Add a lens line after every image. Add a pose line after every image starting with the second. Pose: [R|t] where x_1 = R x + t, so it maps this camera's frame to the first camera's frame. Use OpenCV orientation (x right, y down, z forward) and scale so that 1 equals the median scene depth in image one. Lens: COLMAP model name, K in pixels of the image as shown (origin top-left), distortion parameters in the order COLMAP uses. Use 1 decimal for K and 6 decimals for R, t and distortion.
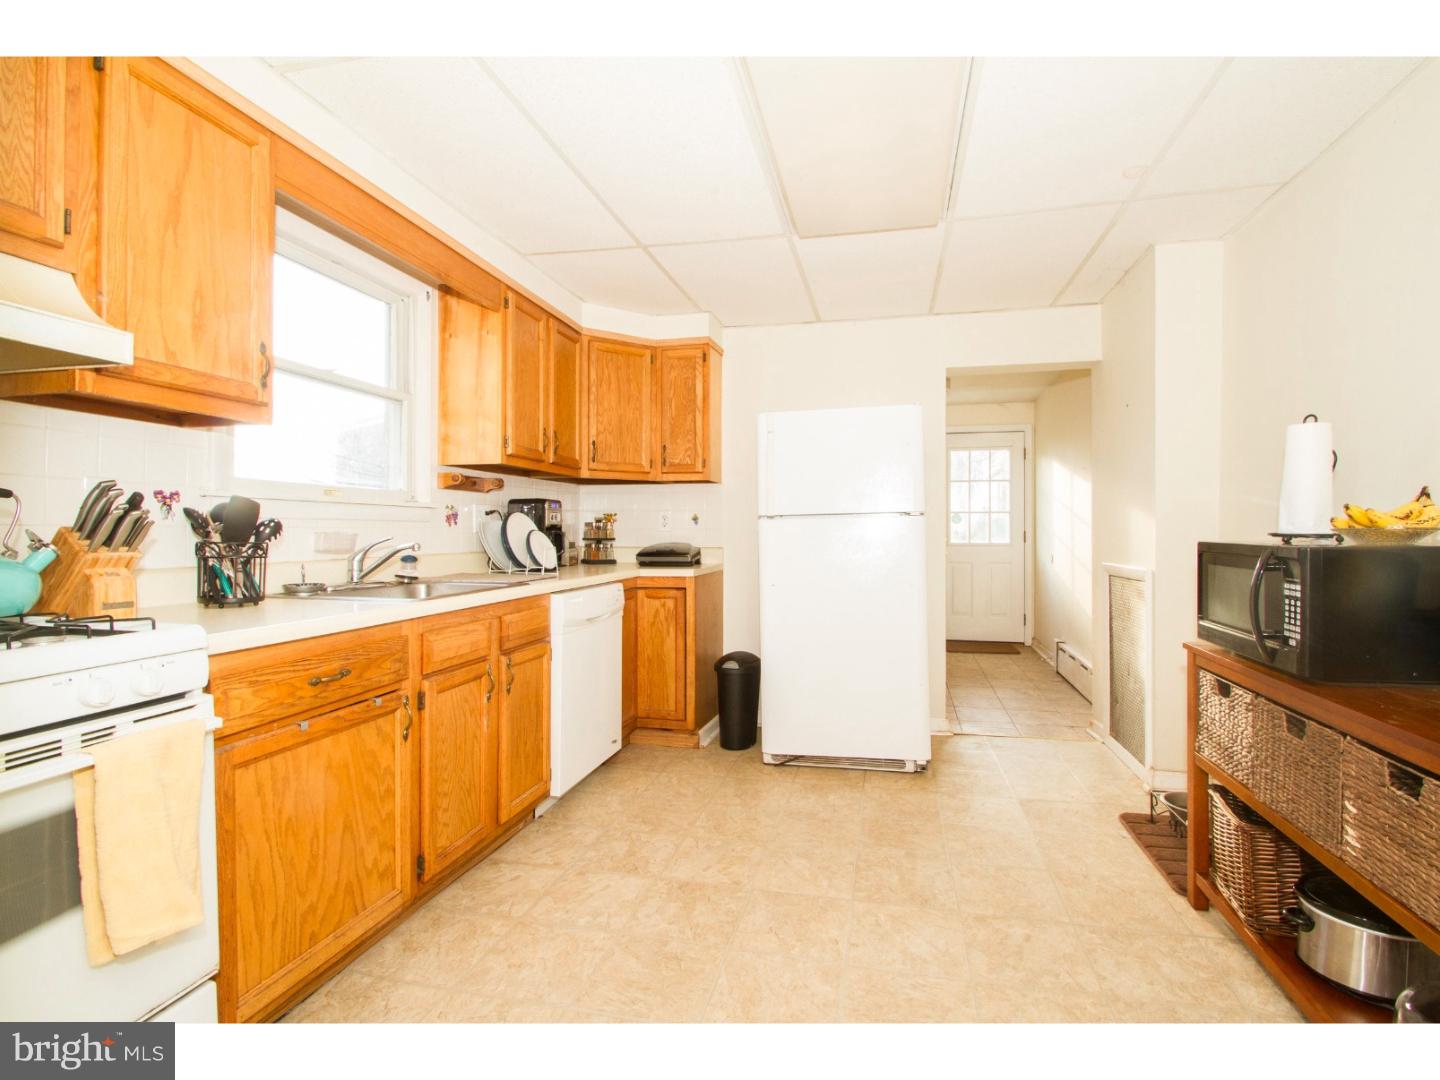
lens RADIAL K [[664.9, 0, 722.9], [0, 664.9, 526.5], [0, 0, 1]] dist [0.015021, -0.017442]
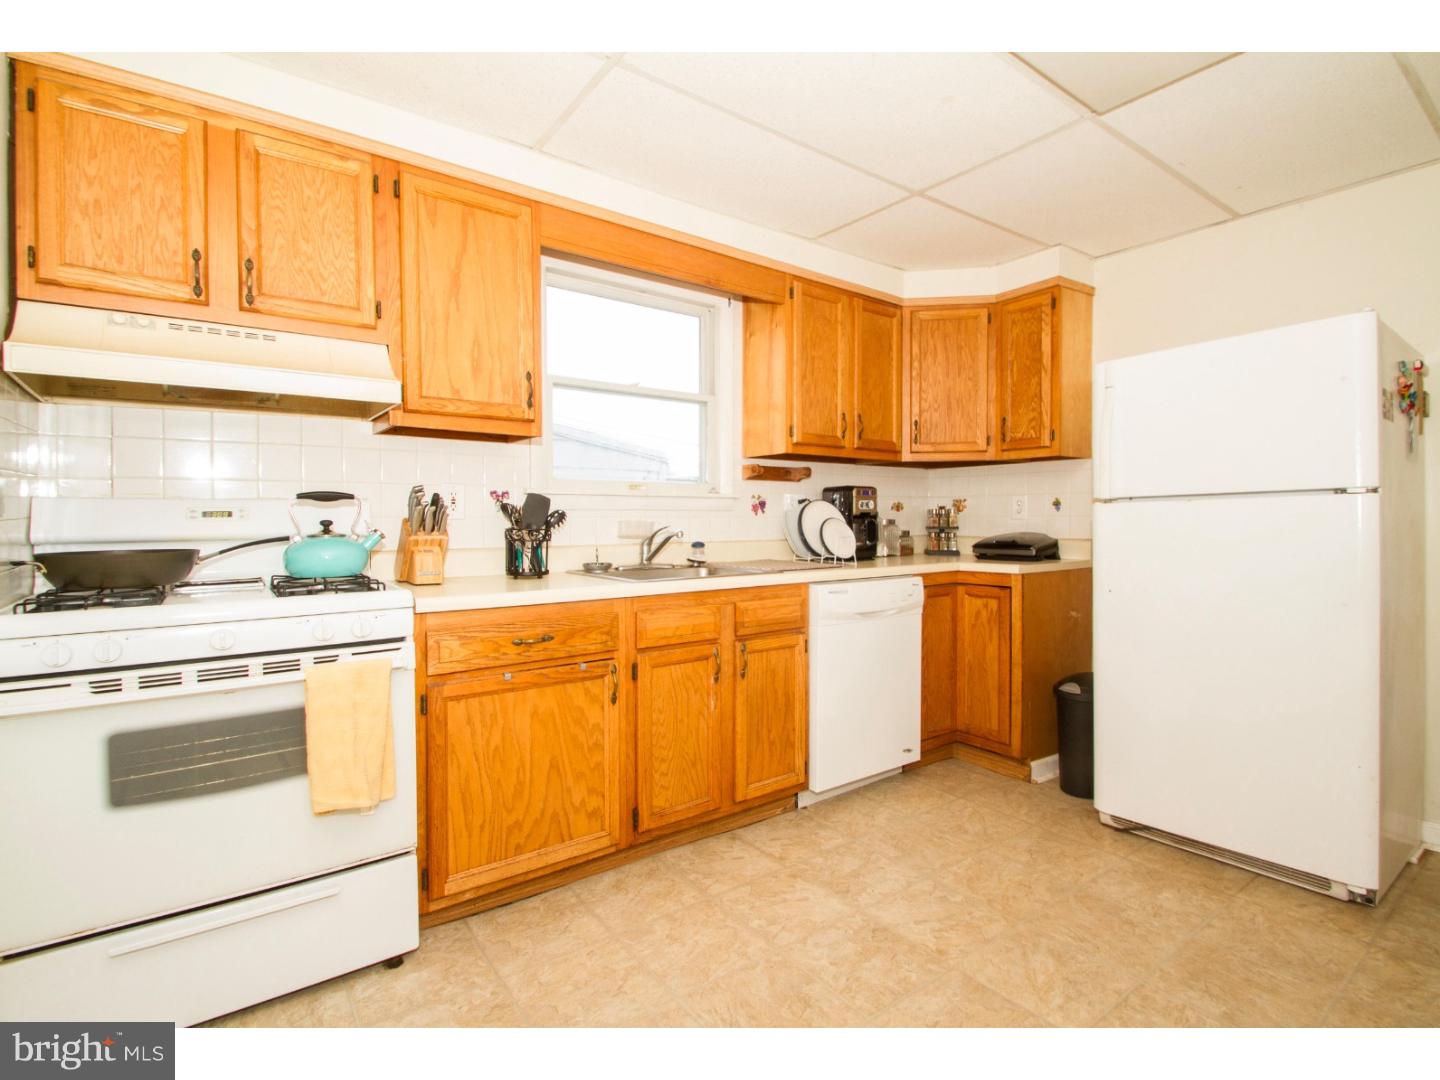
lens RADIAL K [[664.9, 0, 722.9], [0, 664.9, 526.5], [0, 0, 1]] dist [0.015021, -0.017442]
pose [[0.766256, 0.005430, -0.642513, 0.283883], [0.006992, 0.999835, 0.016789, -0.000217], [0.642498, -0.017358, 0.766091, 0.181361]]
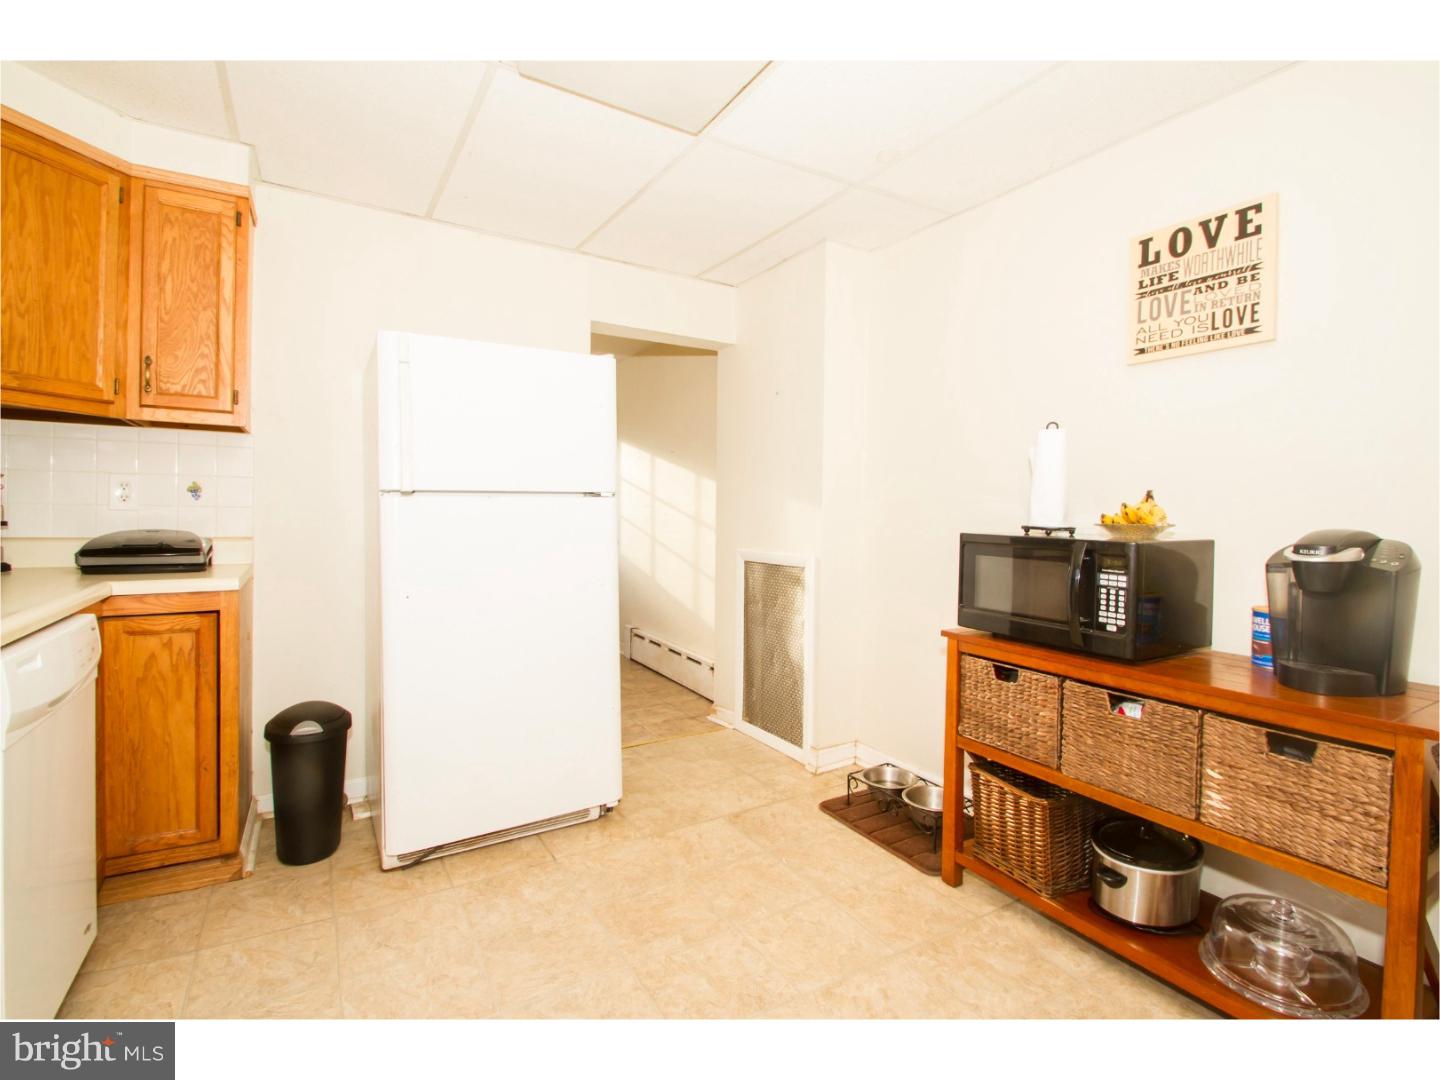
lens RADIAL K [[691.0, 0, 741.9], [0, 691.0, 521.7], [0, 0, 1]] dist [0.016159, -0.021359]
pose [[0.707786, 0.003686, 0.706417, -0.221370], [-0.020009, 0.999690, 0.014832, -0.003210], [-0.706143, -0.024633, 0.707641, 0.364796]]
